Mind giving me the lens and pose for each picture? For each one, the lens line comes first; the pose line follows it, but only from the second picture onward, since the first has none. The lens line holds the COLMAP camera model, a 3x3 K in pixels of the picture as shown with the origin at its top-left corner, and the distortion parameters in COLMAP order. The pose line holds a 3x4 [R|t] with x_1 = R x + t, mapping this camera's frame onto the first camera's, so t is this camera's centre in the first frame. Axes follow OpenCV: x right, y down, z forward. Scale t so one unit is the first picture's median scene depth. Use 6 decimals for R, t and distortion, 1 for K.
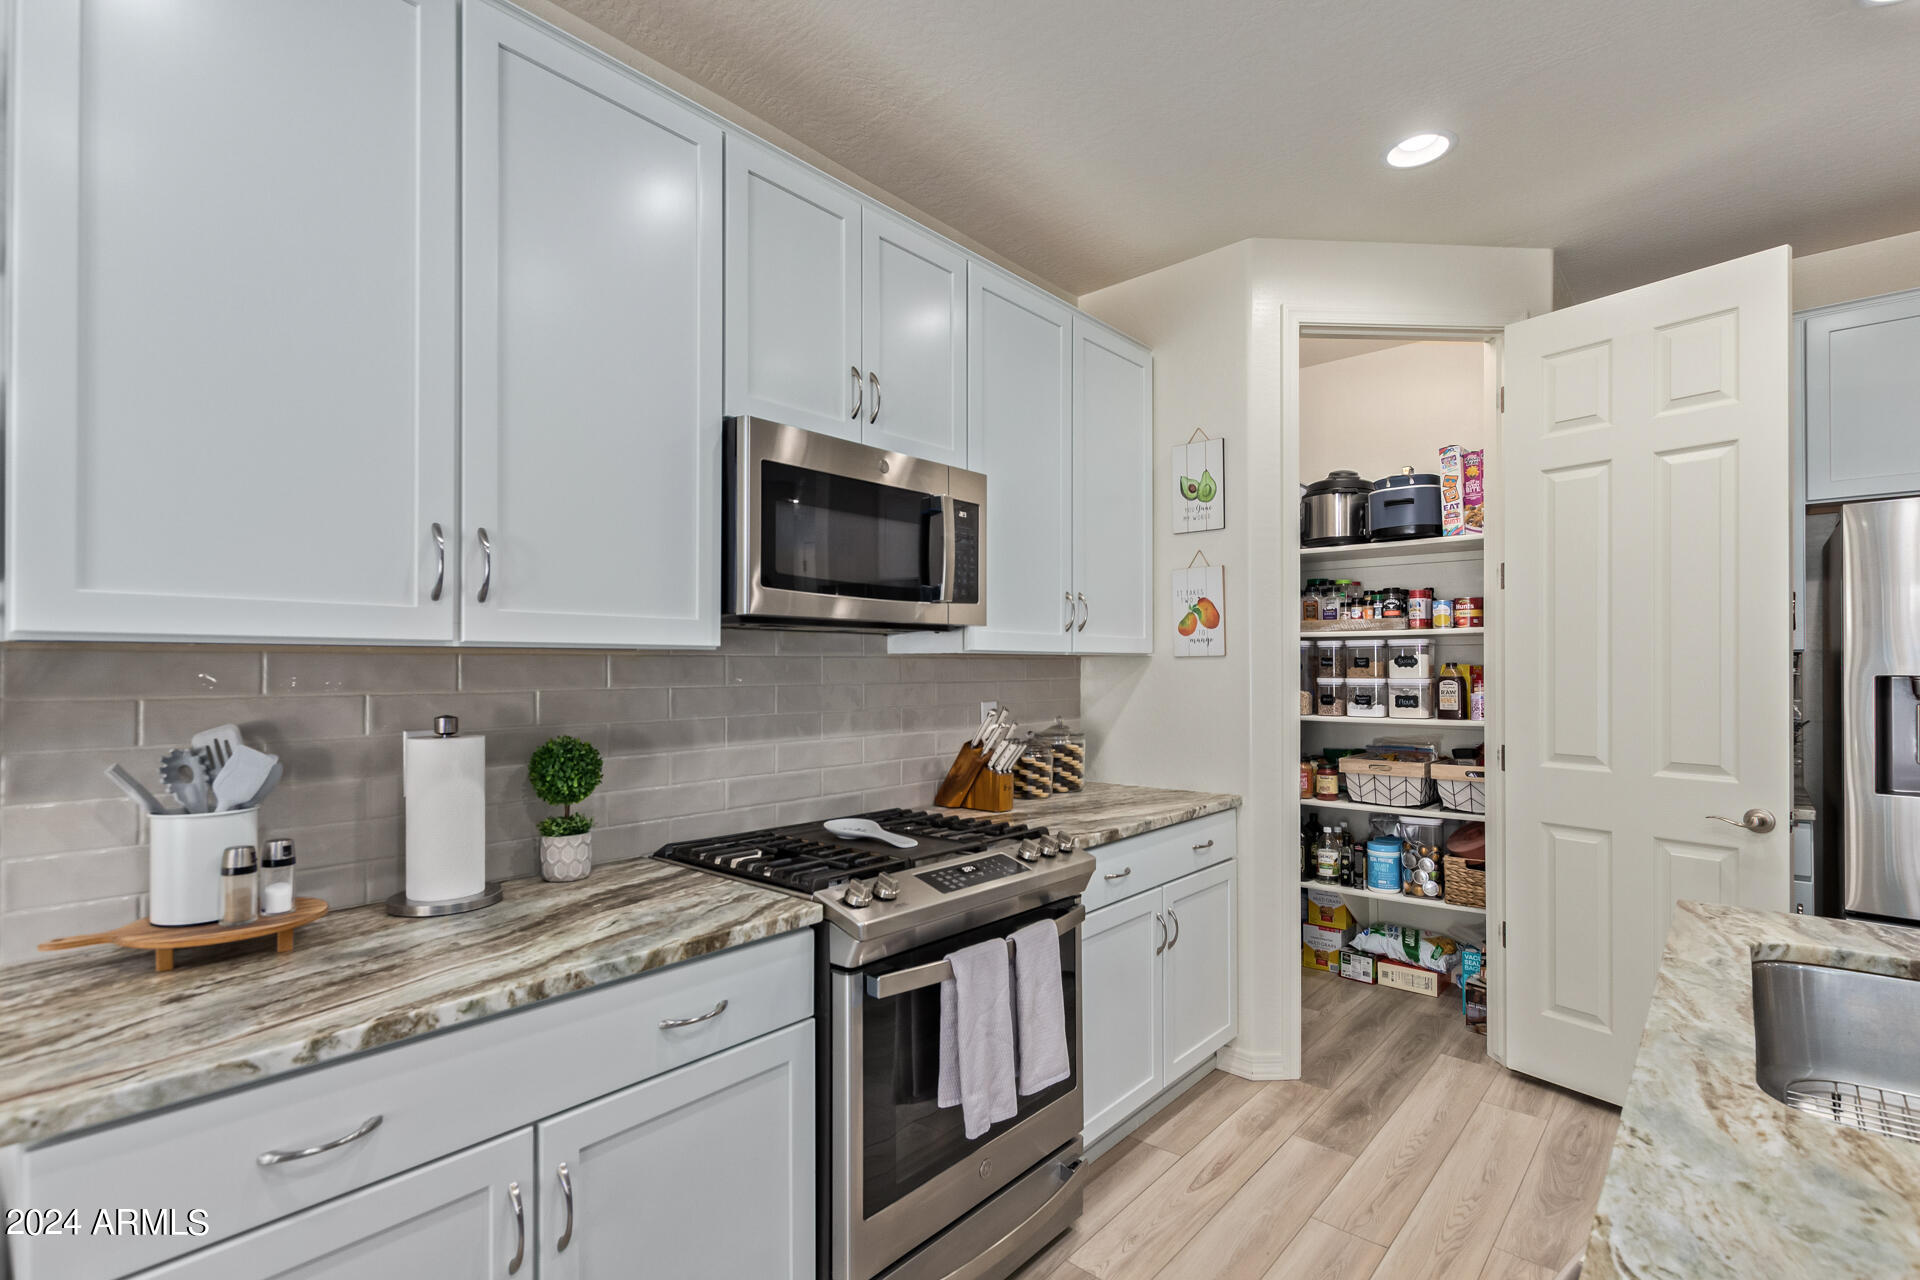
lens RADIAL K [[882.5, 0, 967.1], [0, 882.5, 643.7], [0, 0, 1]] dist [0.013695, -0.007868]
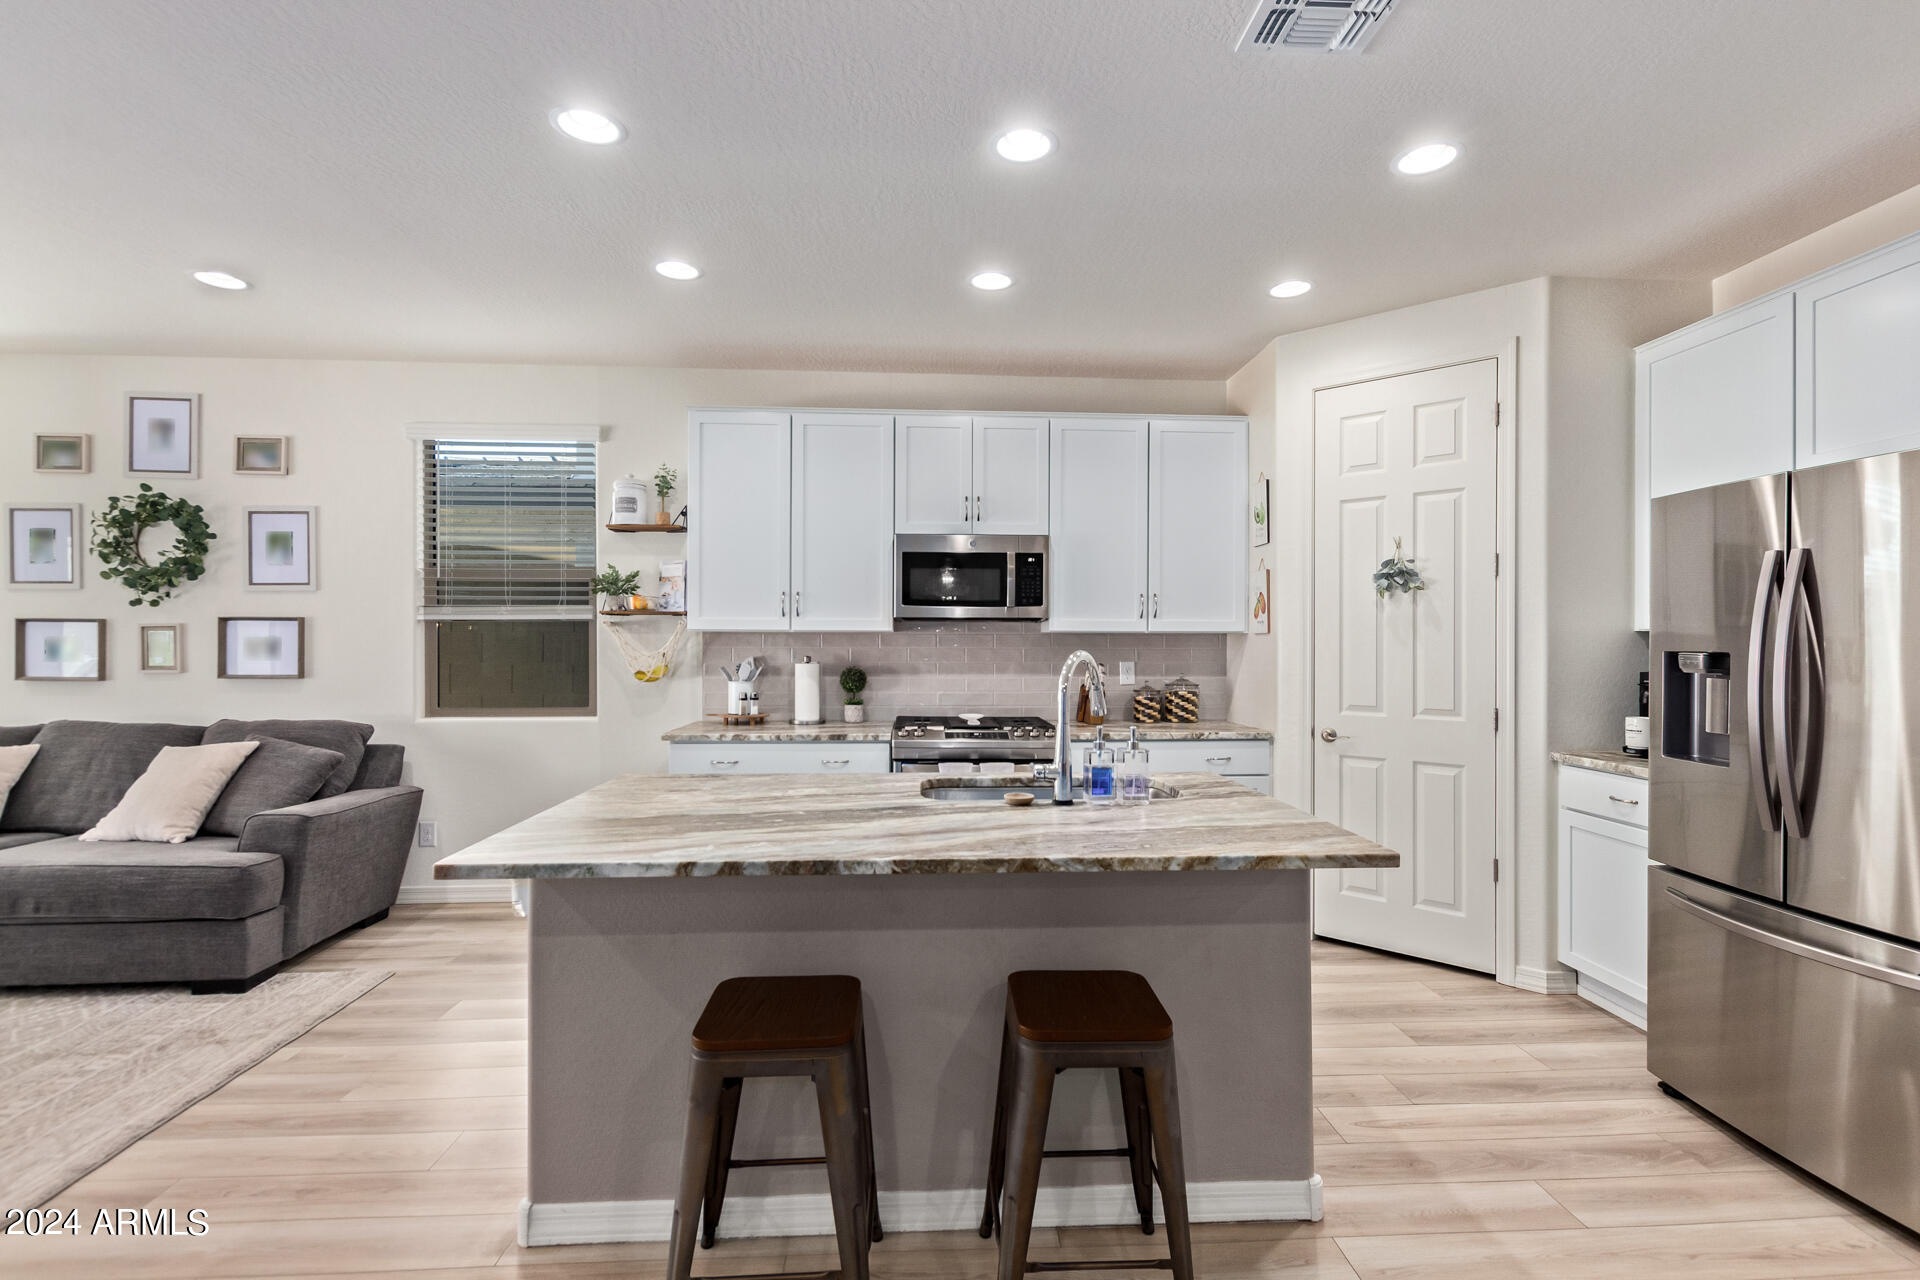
lens RADIAL K [[882.5, 0, 967.1], [0, 882.5, 643.7], [0, 0, 1]] dist [0.013695, -0.007868]
pose [[0.705626, 0.007274, -0.708547, 1.577741], [0.014389, 0.999594, 0.024591, -0.018329], [0.708438, -0.027548, 0.705235, -0.555108]]
